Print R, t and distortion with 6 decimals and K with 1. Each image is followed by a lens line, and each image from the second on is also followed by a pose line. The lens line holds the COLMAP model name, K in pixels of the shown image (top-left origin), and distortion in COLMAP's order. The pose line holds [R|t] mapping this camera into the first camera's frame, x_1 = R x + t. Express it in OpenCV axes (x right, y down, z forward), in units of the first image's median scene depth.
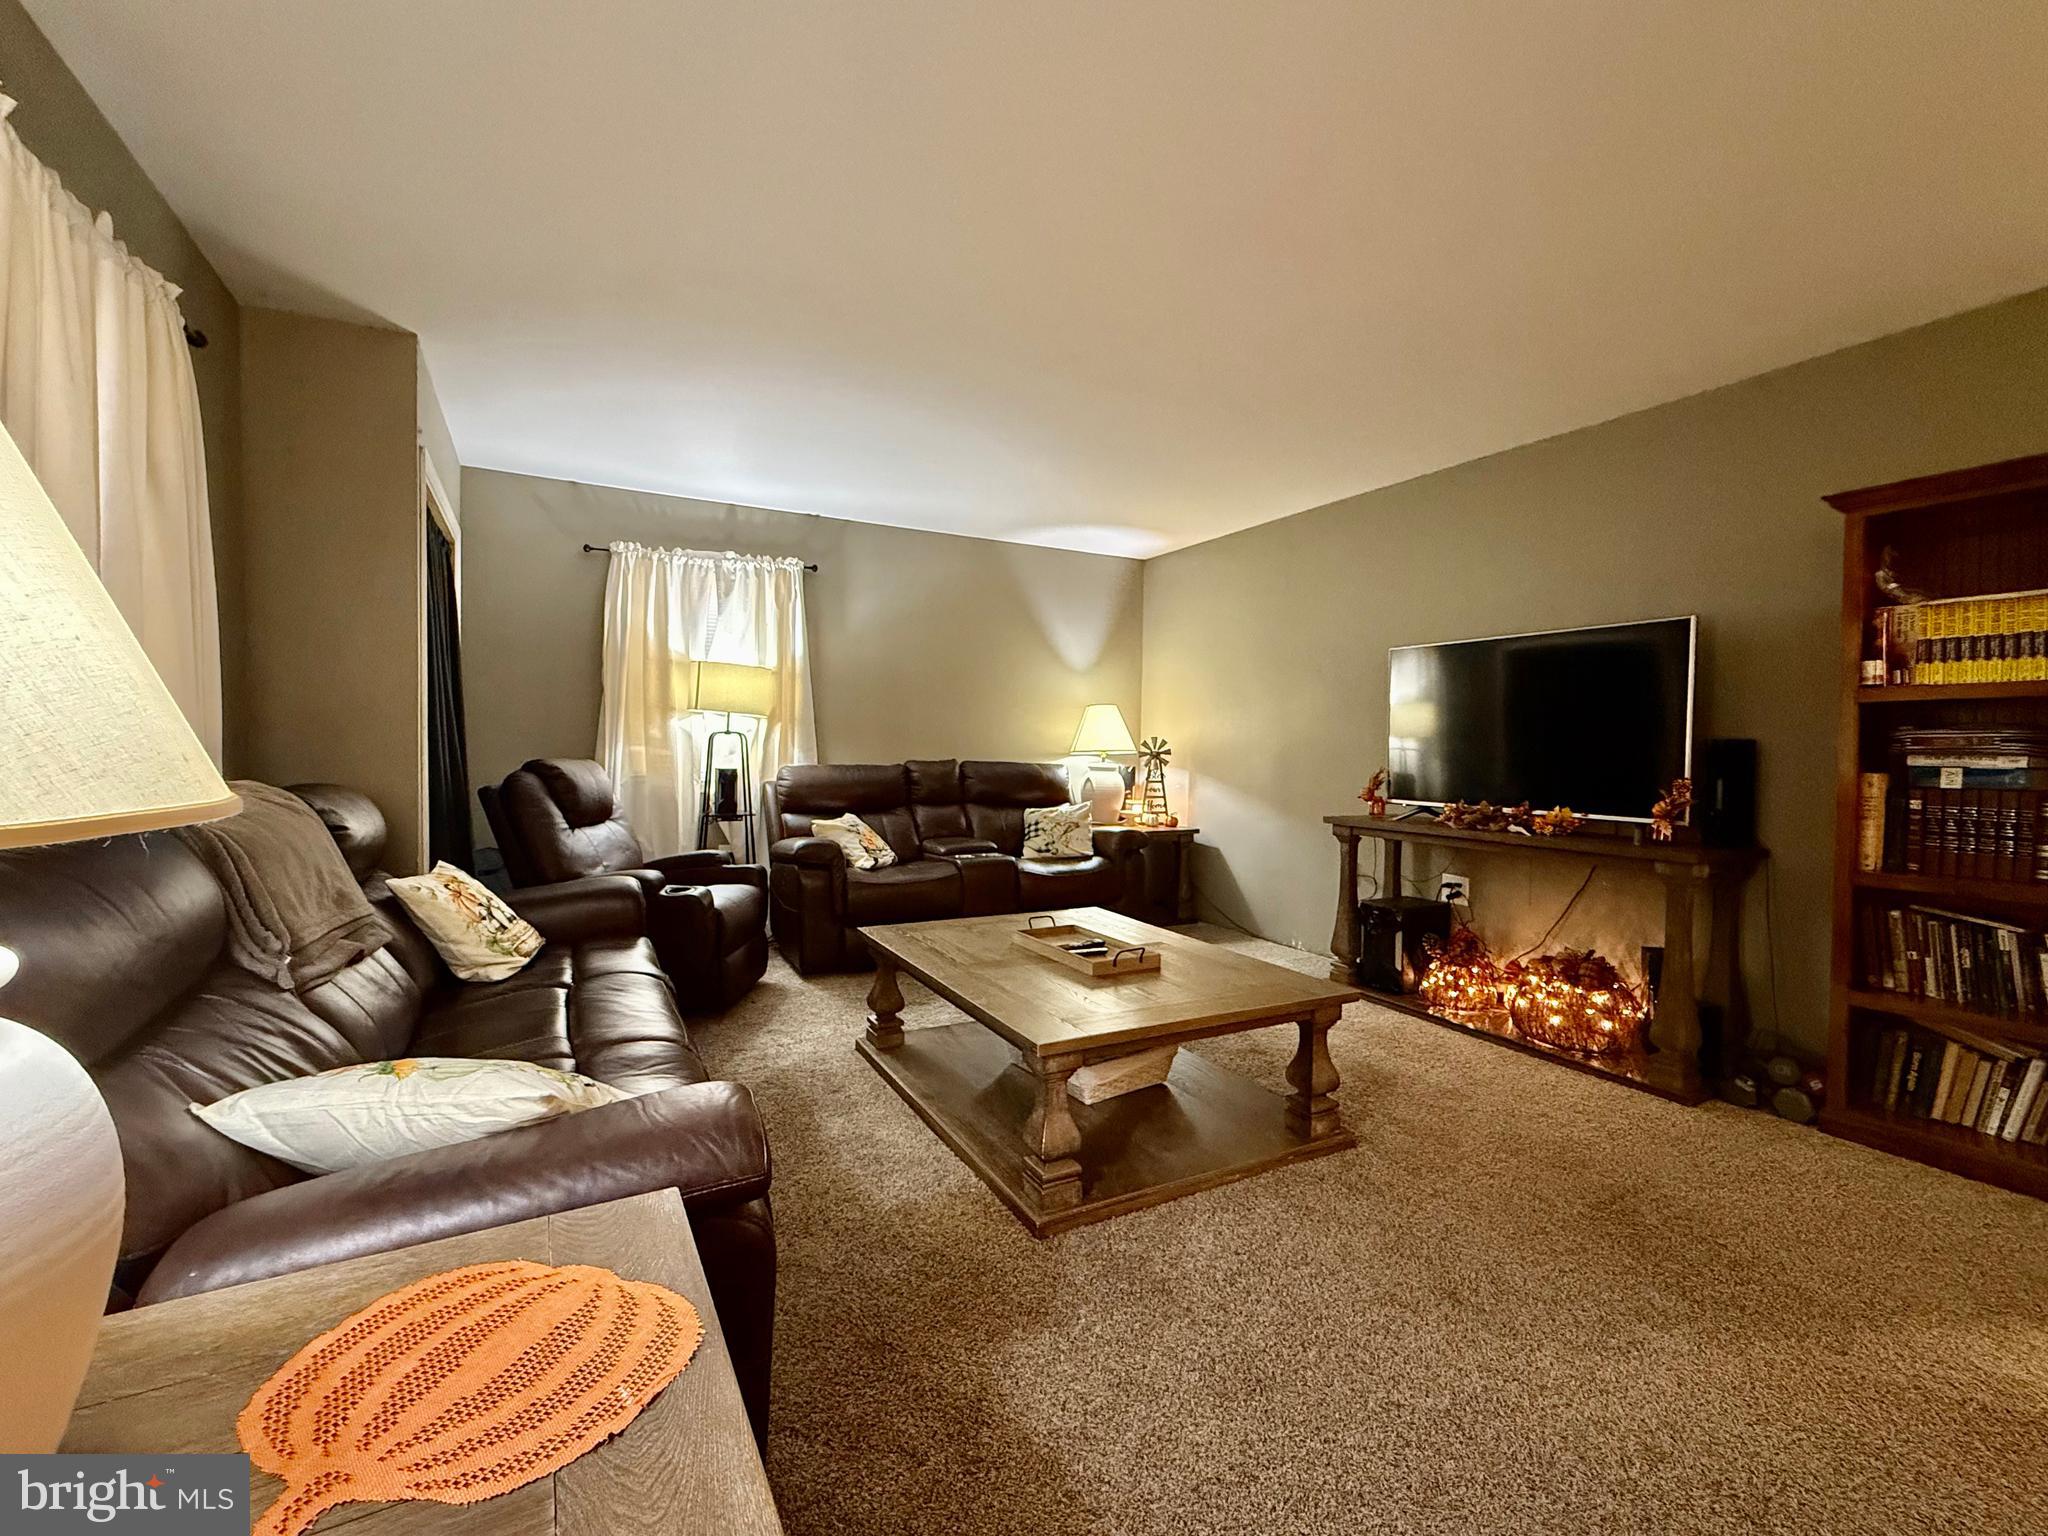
lens RADIAL K [[880.3, 0, 1020.5], [0, 880.3, 766.3], [0, 0, 1]] dist [0.002668, 0.000146]
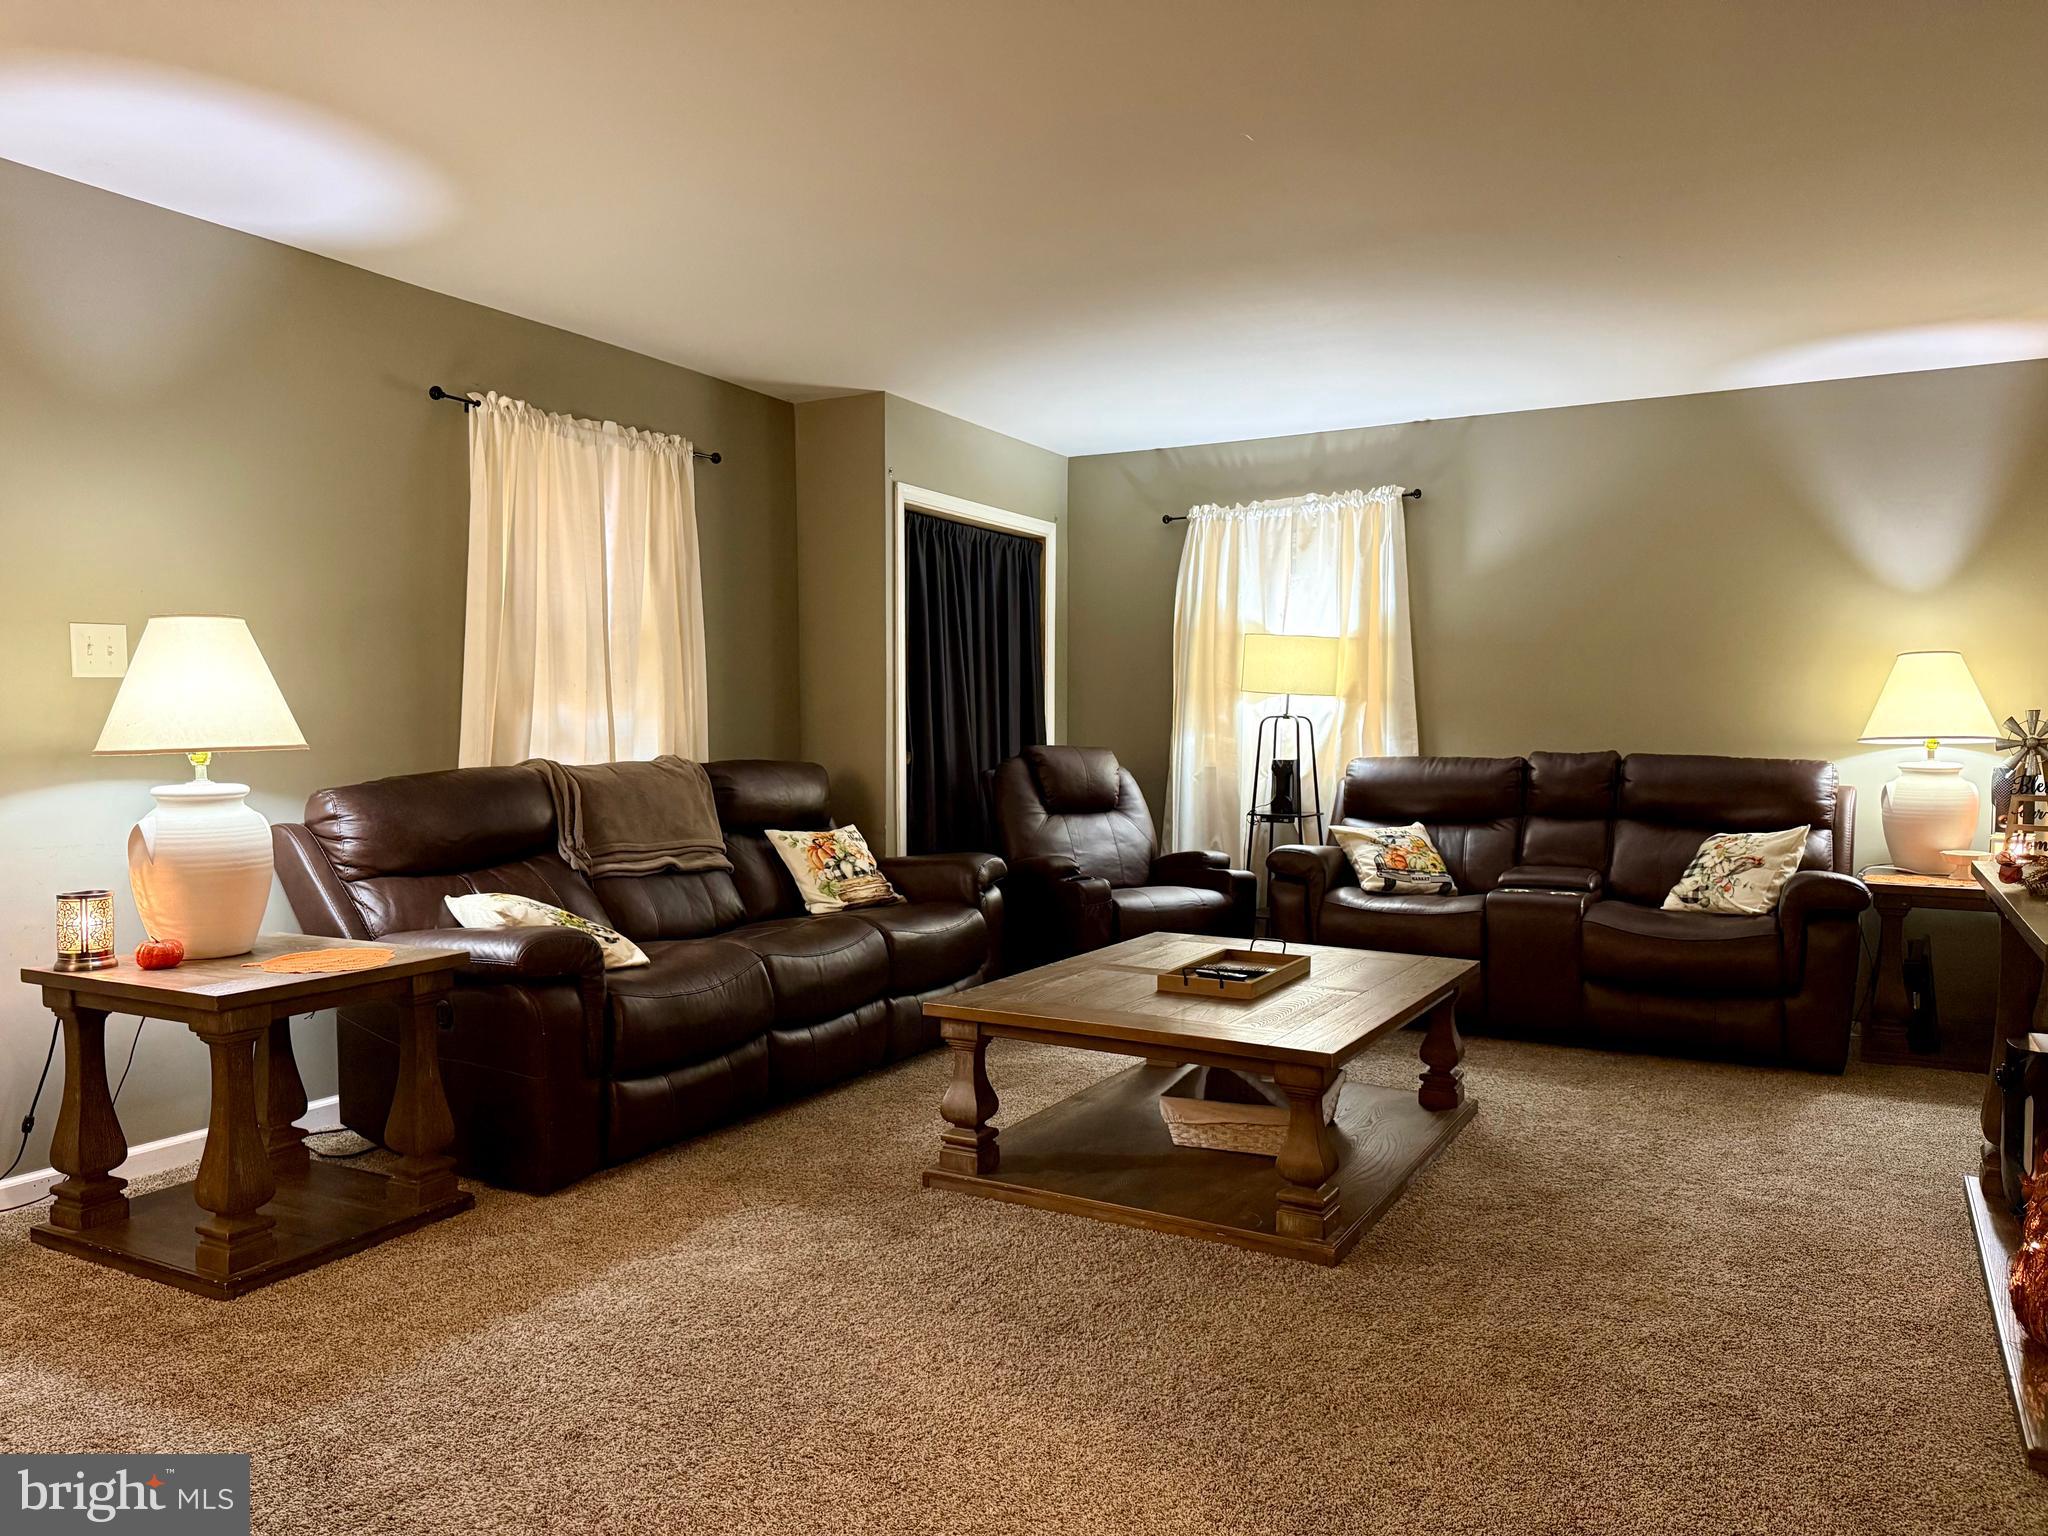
lens RADIAL K [[1433.9, 0, 1021.4], [0, 1433.9, 774.3], [0, 0, 1]] dist [0.038503, -0.003550]
pose [[0.533812, 0.016962, -0.845433, 0.656076], [-0.017159, 0.999810, 0.009225, 0.007727], [0.845429, 0.009582, 0.534002, 0.068740]]
